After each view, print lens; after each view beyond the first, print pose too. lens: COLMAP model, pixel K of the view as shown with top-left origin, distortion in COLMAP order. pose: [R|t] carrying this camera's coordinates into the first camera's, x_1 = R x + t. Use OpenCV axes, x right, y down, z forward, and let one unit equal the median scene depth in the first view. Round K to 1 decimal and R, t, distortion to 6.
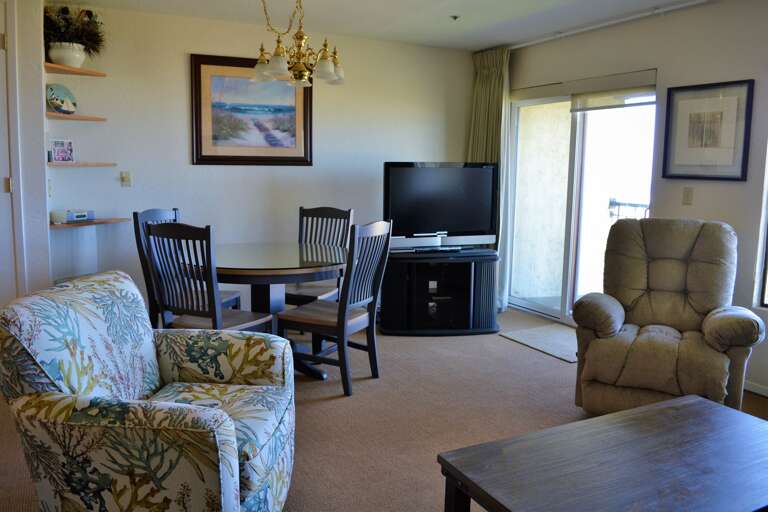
lens RADIAL K [[612.2, 0, 387.7], [0, 612.2, 252.4], [0, 0, 1]] dist [-0.088651, 0.020644]
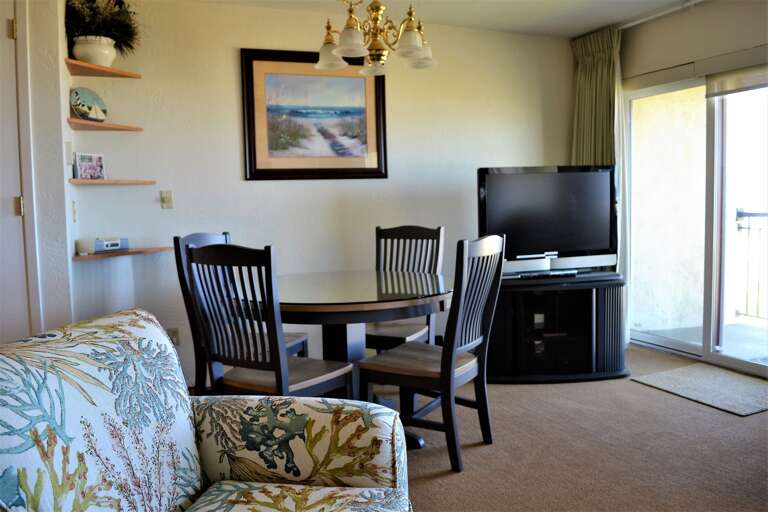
lens RADIAL K [[587.8, 0, 376.6], [0, 587.8, 258.6], [0, 0, 1]] dist [-0.071378, -0.001468]
pose [[0.995184, -0.032986, -0.092308, -0.080585], [0.028224, 0.998226, -0.052421, 0.009885], [0.093873, 0.049563, 0.994350, 0.248439]]
